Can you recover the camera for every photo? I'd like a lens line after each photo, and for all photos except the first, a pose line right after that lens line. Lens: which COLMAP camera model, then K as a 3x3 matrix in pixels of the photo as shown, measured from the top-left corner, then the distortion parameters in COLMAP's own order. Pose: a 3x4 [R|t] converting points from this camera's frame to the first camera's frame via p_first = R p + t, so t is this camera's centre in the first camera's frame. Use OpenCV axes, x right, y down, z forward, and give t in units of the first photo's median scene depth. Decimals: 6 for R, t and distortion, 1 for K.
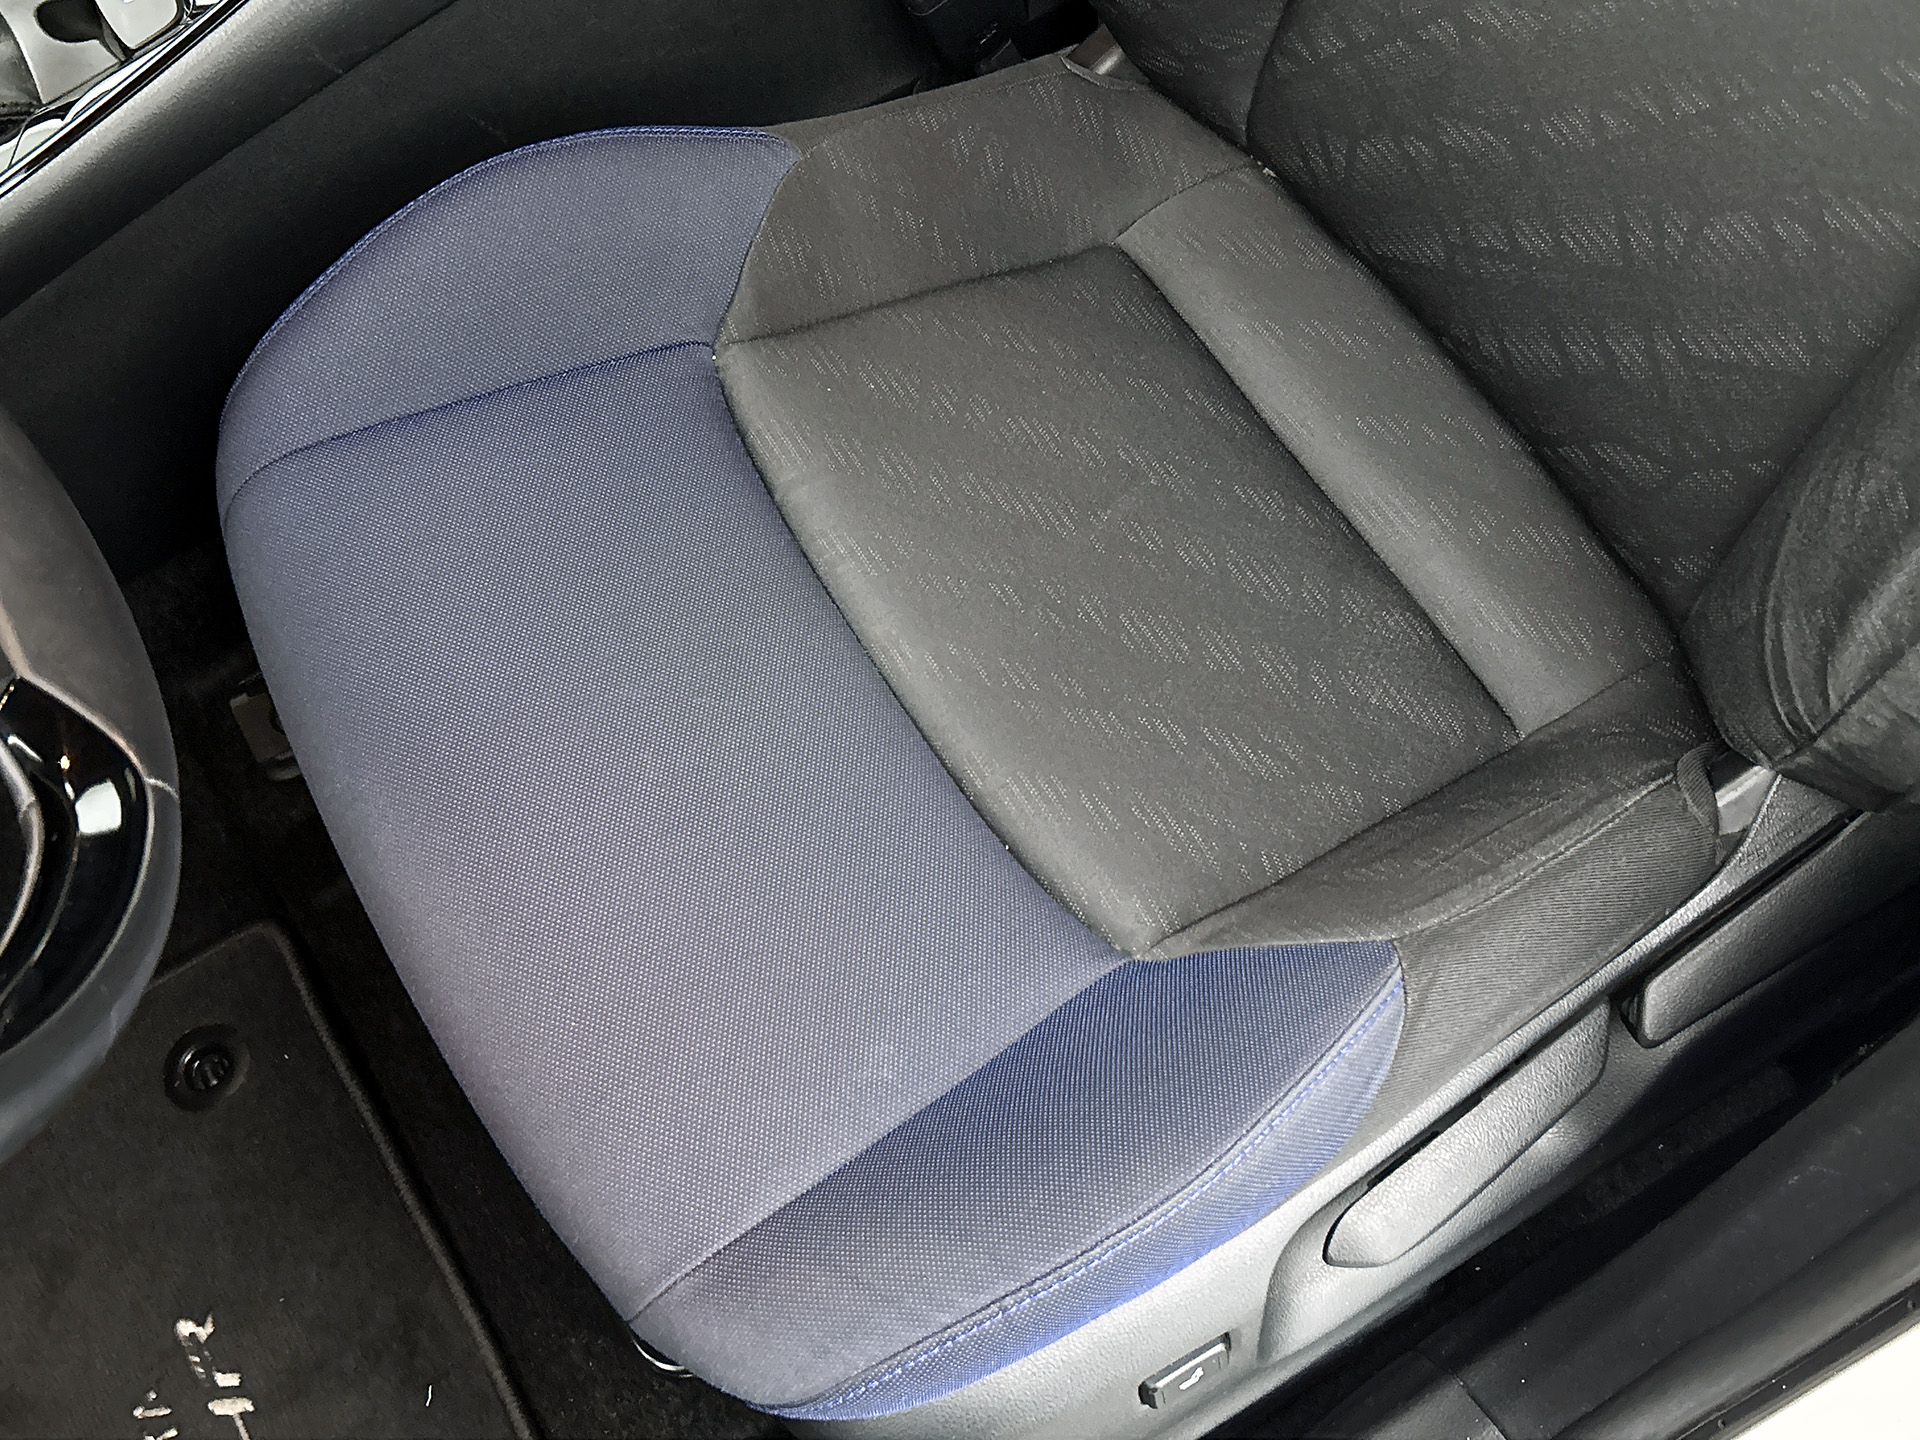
lens RADIAL K [[2045.5, 0, 960.0], [0, 2045.5, 720.0], [0, 0, 1]] dist [0.174079, -0.424246]
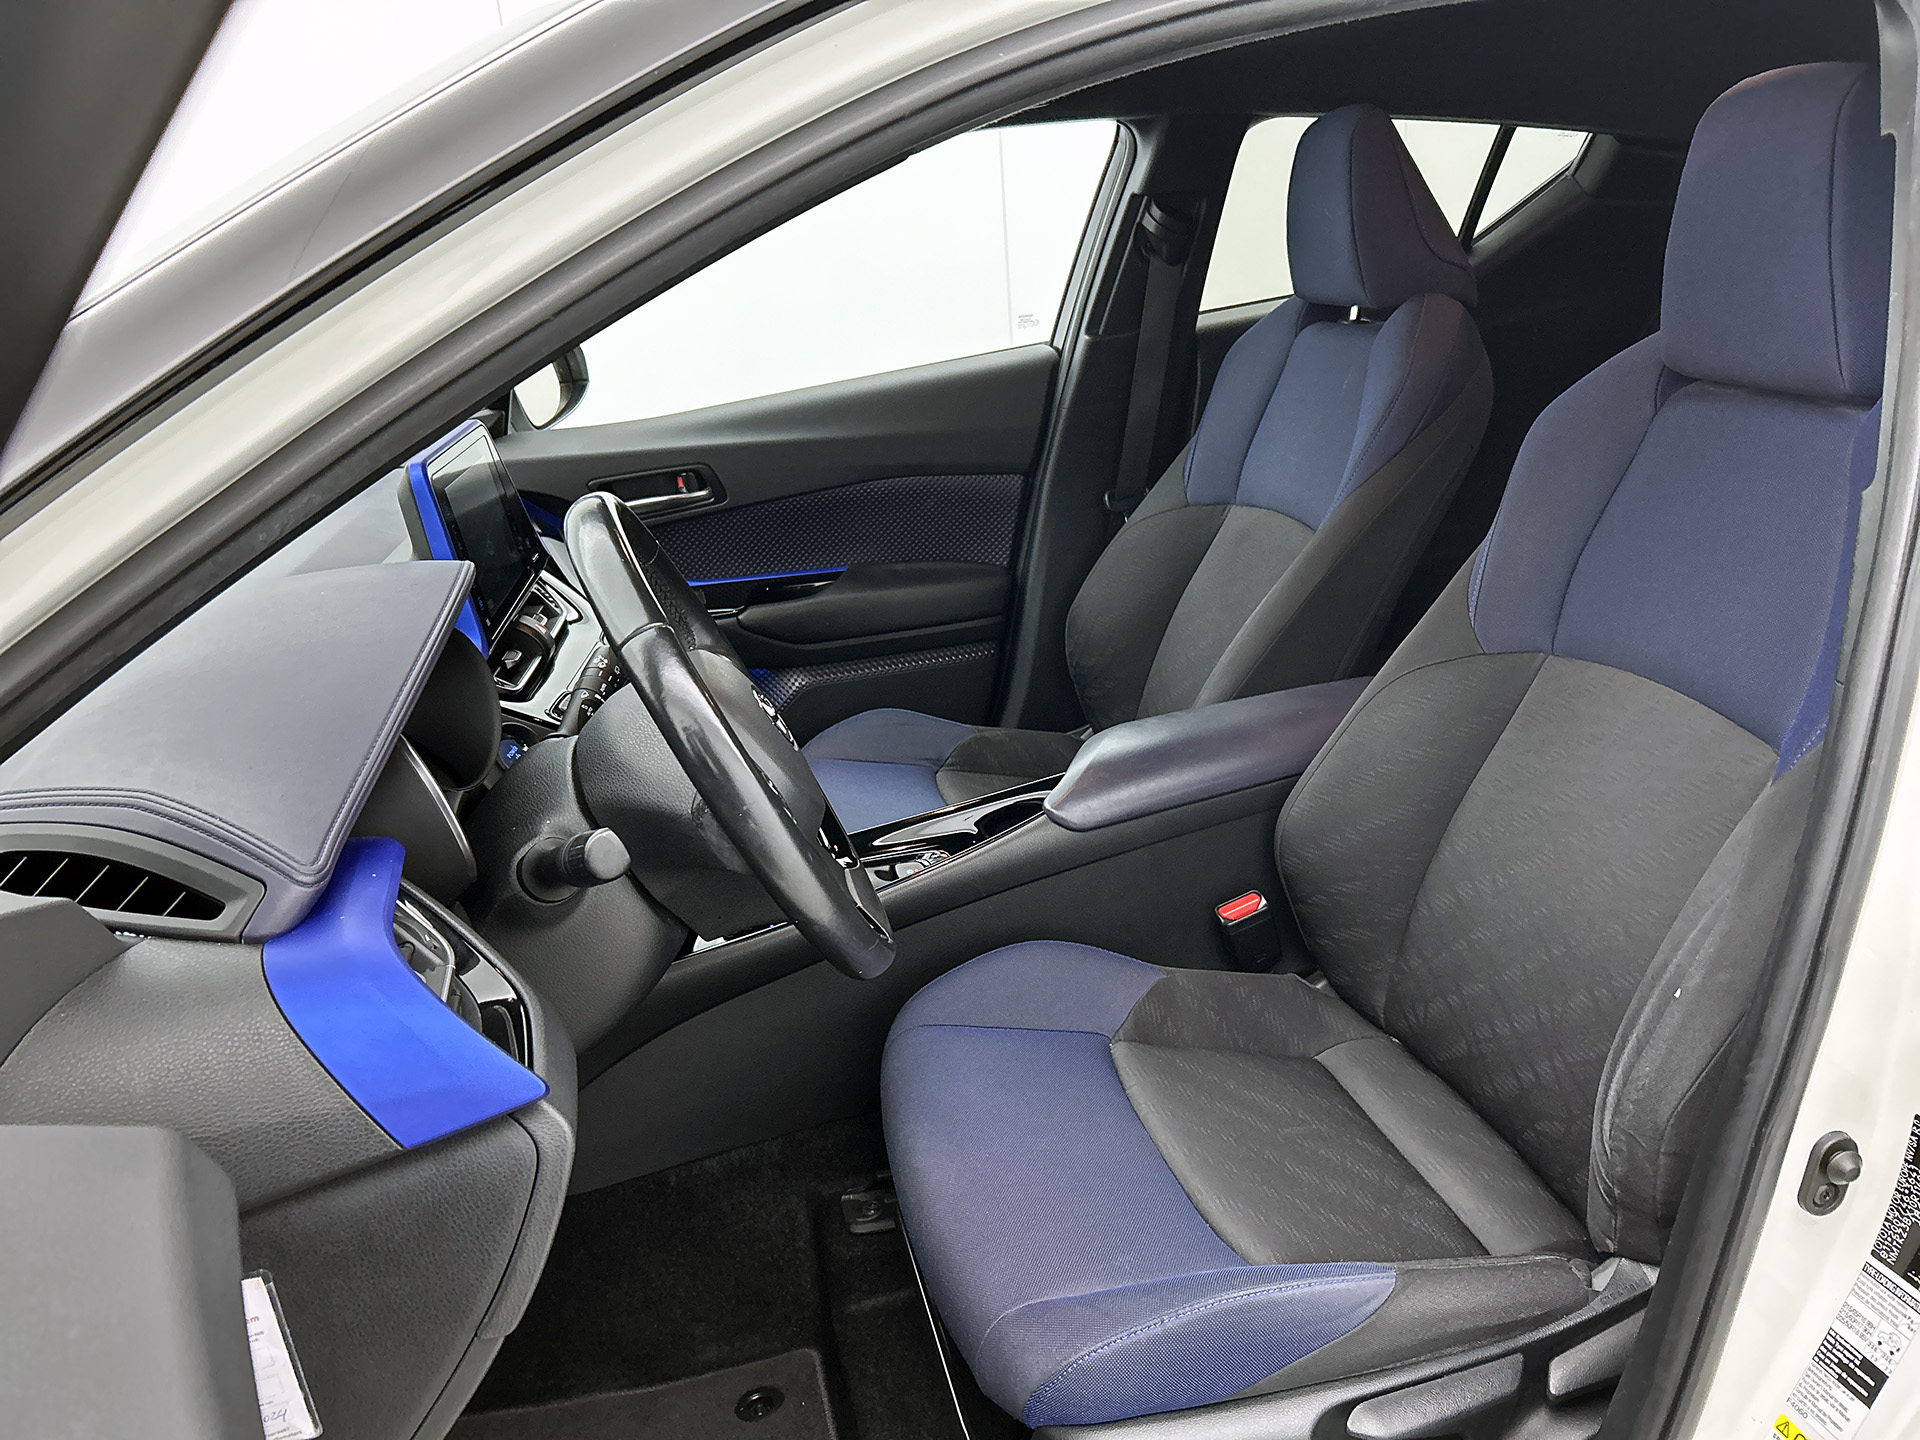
lens RADIAL K [[1435.8, 0, 960.0], [0, 1435.8, 720.0], [0, 0, 1]] dist [0.046428, -0.059367]
pose [[0.953226, 0.081751, -0.290992, 0.142838], [-0.258729, 0.718412, -0.645712, 0.600064], [0.156264, 0.690798, 0.705960, -0.324766]]
